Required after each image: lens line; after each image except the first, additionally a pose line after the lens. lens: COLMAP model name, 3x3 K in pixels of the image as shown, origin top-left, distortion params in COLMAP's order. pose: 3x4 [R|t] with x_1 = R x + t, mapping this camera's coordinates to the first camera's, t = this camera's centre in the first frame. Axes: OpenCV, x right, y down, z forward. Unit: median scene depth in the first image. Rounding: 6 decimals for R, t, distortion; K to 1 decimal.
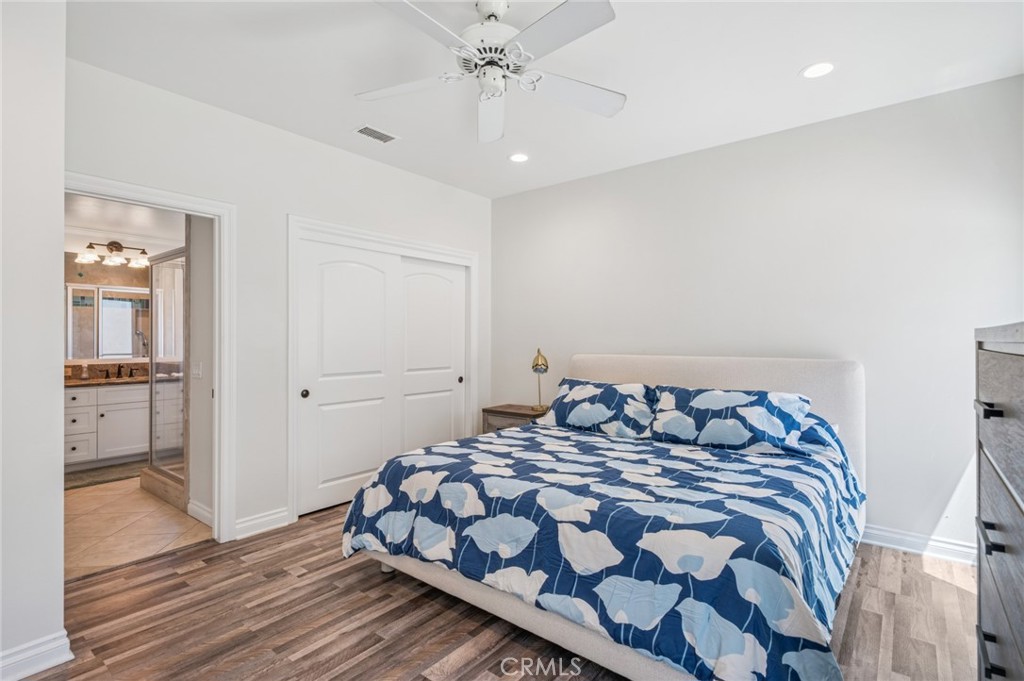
lens RADIAL K [[492.1, 0, 514.6], [0, 492.1, 341.0], [0, 0, 1]] dist [0.000561, -0.000924]
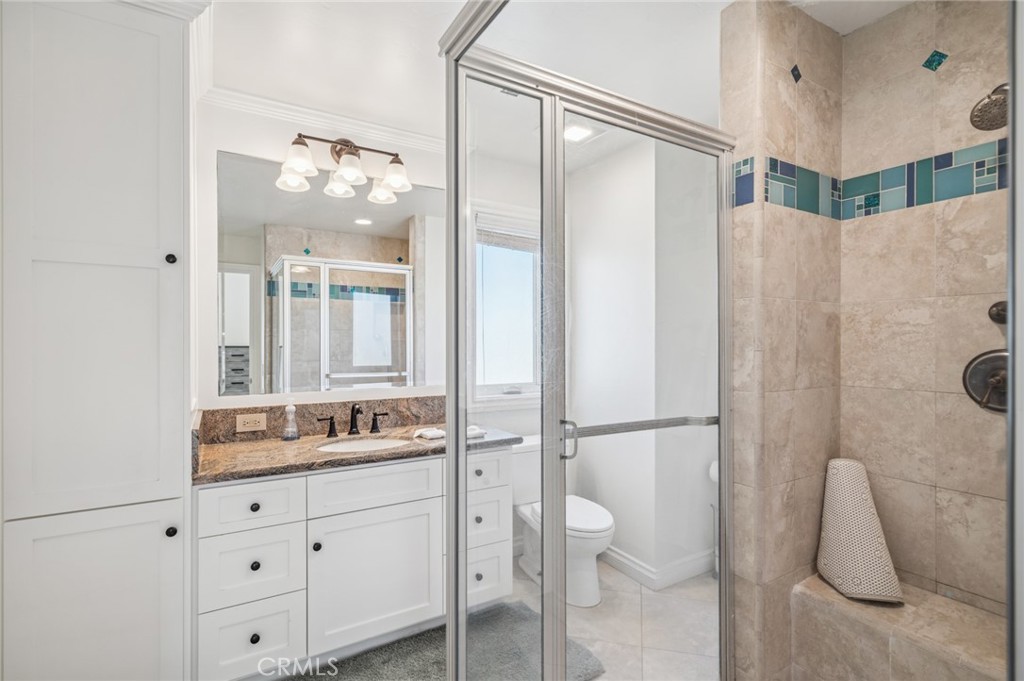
lens RADIAL K [[492.1, 0, 512.1], [0, 492.1, 344.2], [0, 0, 1]] dist [0.000561, -0.000924]
pose [[0.933286, -0.002366, -0.359125, -0.504128], [0.002030, 0.999997, -0.001311, -0.006736], [0.359127, 0.000494, 0.933288, 0.629165]]
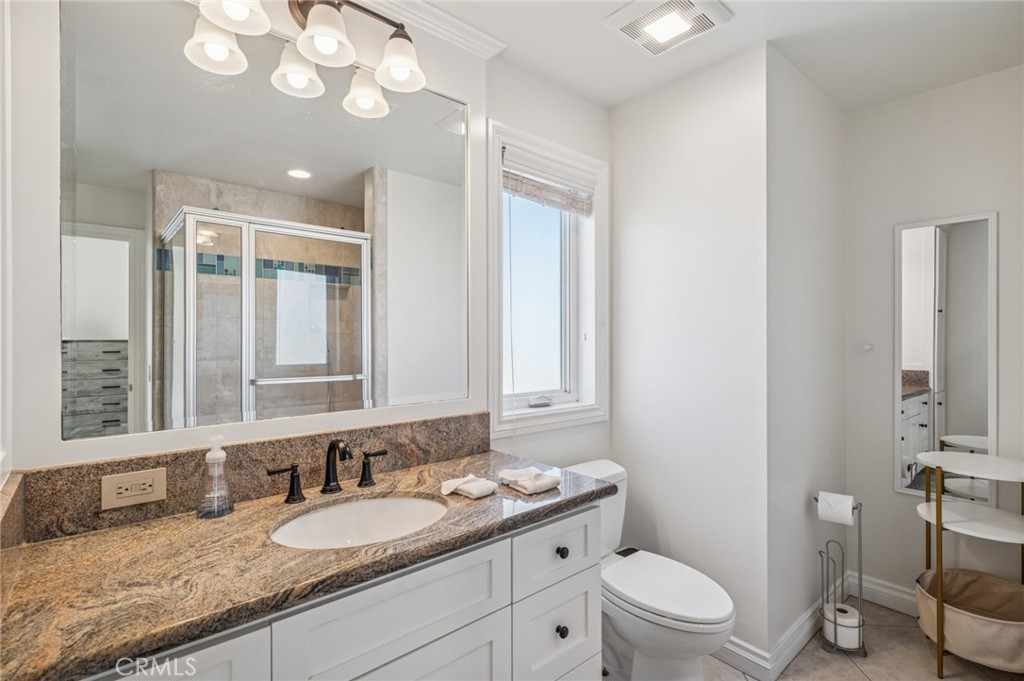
lens RADIAL K [[492.1, 0, 513.9], [0, 492.1, 338.2], [0, 0, 1]] dist [0.000561, -0.000924]
pose [[0.981571, -0.001568, -0.191090, -0.657739], [0.001424, 0.999999, -0.000892, -0.006419], [0.191091, 0.000603, 0.981572, 0.760690]]
